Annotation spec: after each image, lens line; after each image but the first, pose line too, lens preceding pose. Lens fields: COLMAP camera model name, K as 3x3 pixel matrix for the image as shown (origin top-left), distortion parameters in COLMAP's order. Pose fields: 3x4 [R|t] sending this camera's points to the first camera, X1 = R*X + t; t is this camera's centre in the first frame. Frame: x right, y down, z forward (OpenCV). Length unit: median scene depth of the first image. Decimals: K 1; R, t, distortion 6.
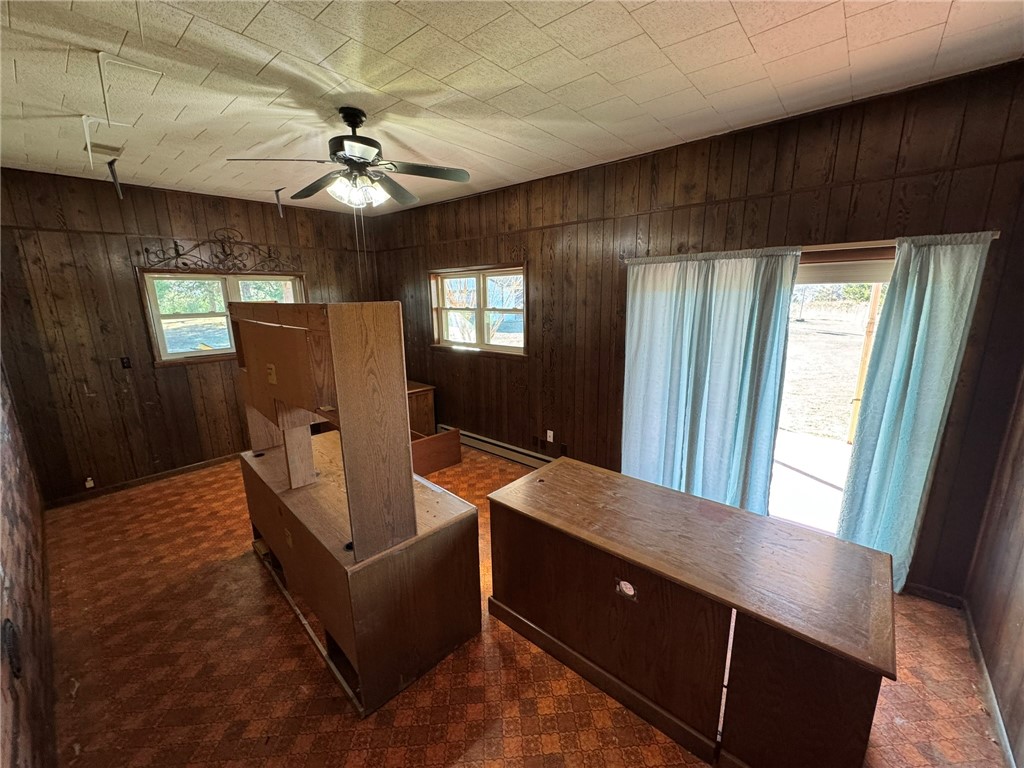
lens RADIAL K [[405.9, 0, 509.8], [0, 405.9, 382.7], [0, 0, 1]] dist [-0.007238, 0.001598]
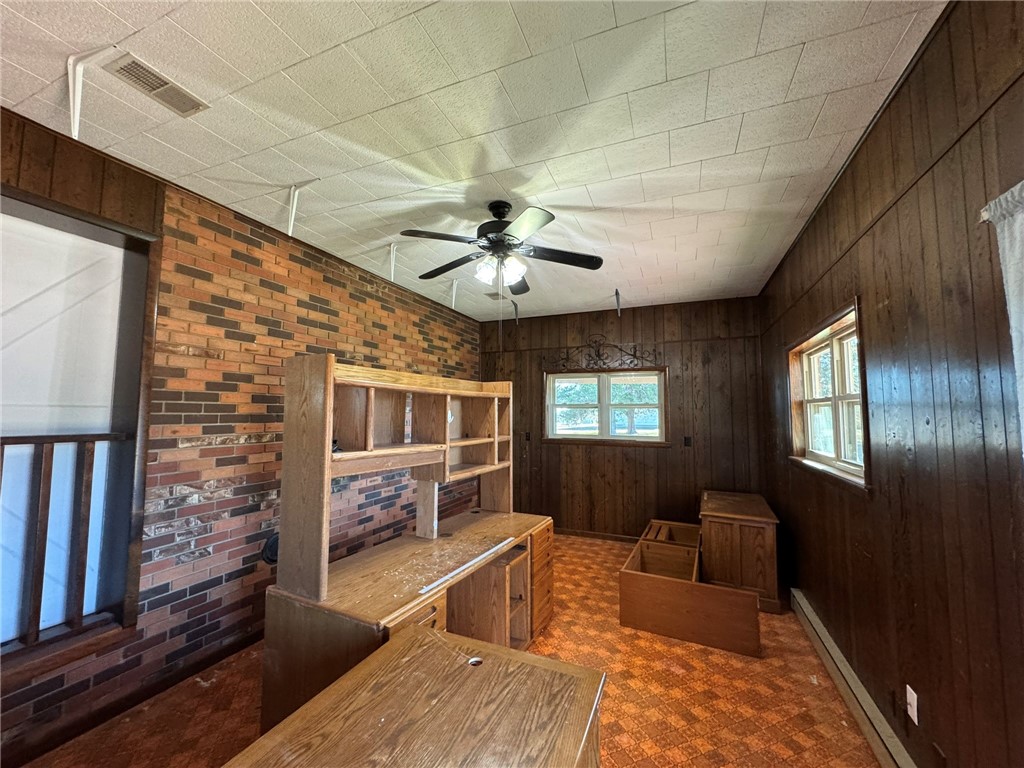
lens RADIAL K [[405.9, 0, 510.9], [0, 405.9, 383.6], [0, 0, 1]] dist [-0.007238, 0.001598]
pose [[0.317681, -0.053470, -0.946689, 0.352579], [-0.213535, 0.968728, -0.126371, -0.034749], [0.923840, 0.242297, 0.296329, 0.445972]]
